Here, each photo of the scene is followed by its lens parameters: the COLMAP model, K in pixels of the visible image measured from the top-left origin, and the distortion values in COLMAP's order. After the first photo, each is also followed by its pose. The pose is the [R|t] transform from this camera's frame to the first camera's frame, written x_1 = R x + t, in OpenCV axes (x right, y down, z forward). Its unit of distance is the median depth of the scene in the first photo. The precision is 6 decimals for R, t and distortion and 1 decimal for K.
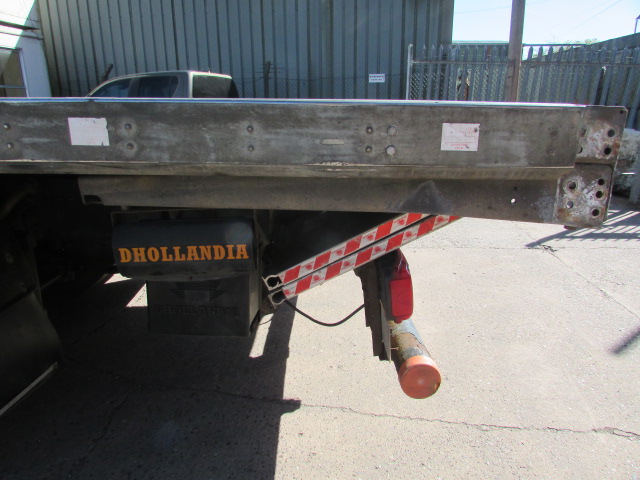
lens RADIAL K [[452.6, 0, 316.7], [0, 452.6, 238.0], [0, 0, 1]] dist [-0.032021, 0.002081]
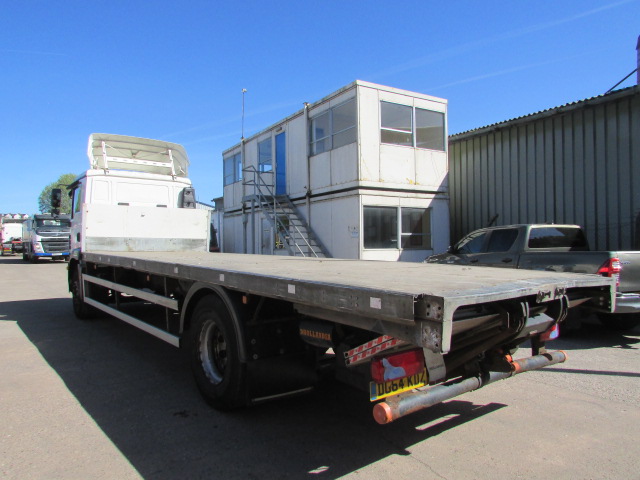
lens RADIAL K [[452.6, 0, 316.7], [0, 452.6, 238.0], [0, 0, 1]] dist [-0.032021, 0.002081]
pose [[0.621074, -0.006601, -0.783724, 1.694734], [-0.212985, 0.960912, -0.176876, -0.041173], [0.754257, 0.276774, 0.595392, -0.710128]]
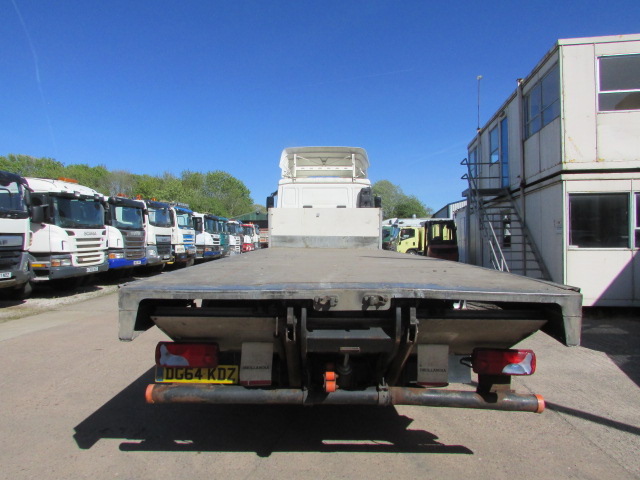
lens RADIAL K [[456.7, 0, 320.0], [0, 456.7, 240.0], [0, 0, 1]] dist [-0.025246, 0.006742]
pose [[-0.015337, -0.001539, -0.999881, 2.536542], [-0.270682, 0.962665, 0.002670, -0.683571], [0.962547, 0.270691, -0.015181, 1.646282]]
